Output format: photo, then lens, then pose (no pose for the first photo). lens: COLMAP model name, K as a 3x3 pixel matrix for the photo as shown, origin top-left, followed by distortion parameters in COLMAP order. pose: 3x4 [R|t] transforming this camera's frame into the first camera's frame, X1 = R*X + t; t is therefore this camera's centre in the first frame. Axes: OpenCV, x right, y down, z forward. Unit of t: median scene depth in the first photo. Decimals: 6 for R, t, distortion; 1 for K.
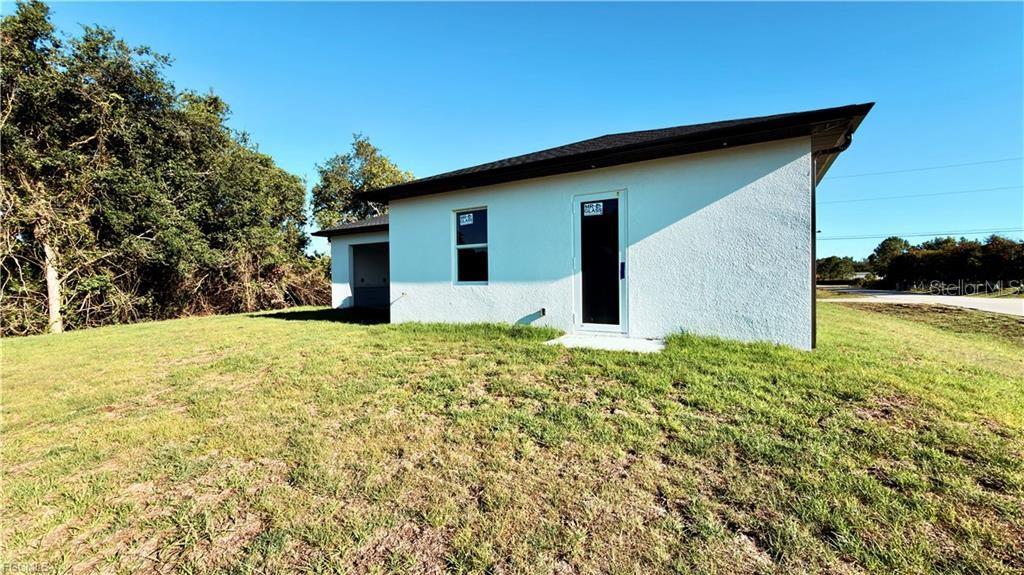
lens RADIAL K [[411.0, 0, 512.0], [0, 411.0, 287.5], [0, 0, 1]] dist [0.000434, 0.000107]
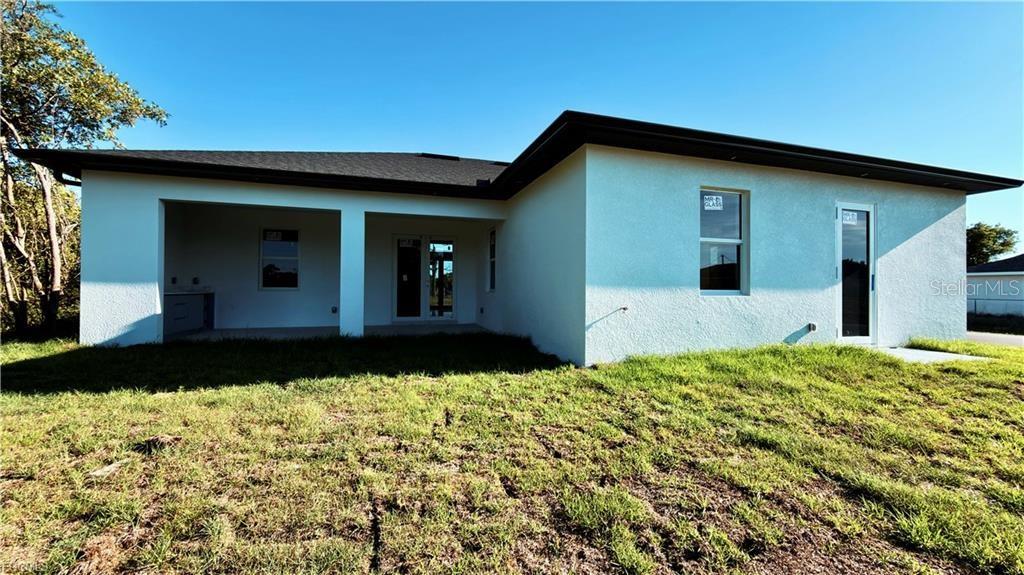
lens RADIAL K [[411.0, 0, 512.0], [0, 411.0, 287.5], [0, 0, 1]] dist [0.000434, 0.000107]
pose [[0.671870, 0.021182, 0.740366, -0.494752], [-0.003237, 0.999665, -0.025663, 0.000244], [-0.740662, 0.014845, 0.671714, 0.443648]]
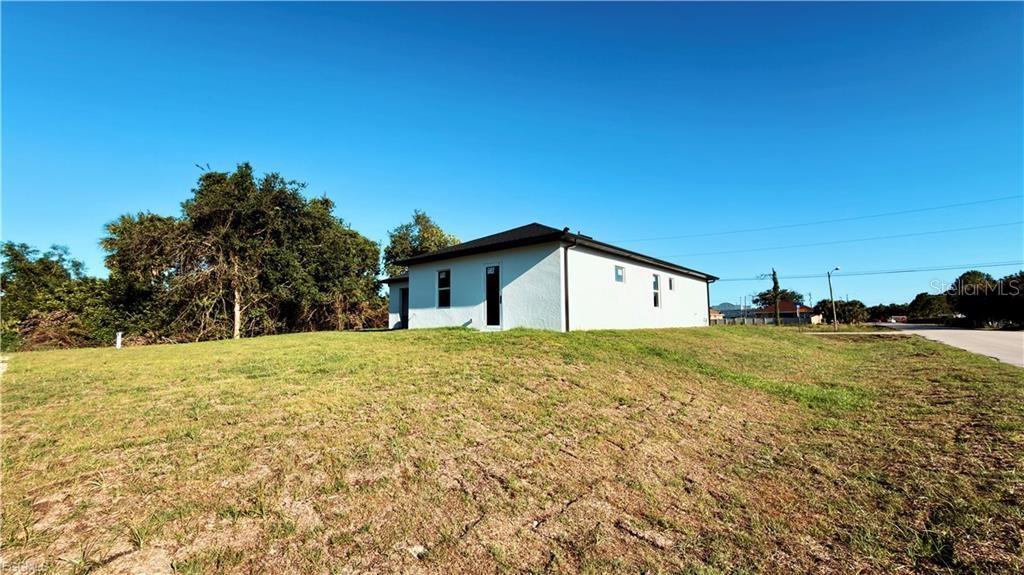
lens RADIAL K [[411.0, 0, 512.0], [0, 411.0, 287.5], [0, 0, 1]] dist [0.000434, 0.000107]
pose [[0.984200, -0.014464, -0.176467, 0.317597], [-0.002972, 0.995168, -0.098145, 0.047471], [0.177033, 0.097119, 0.979401, -0.484406]]
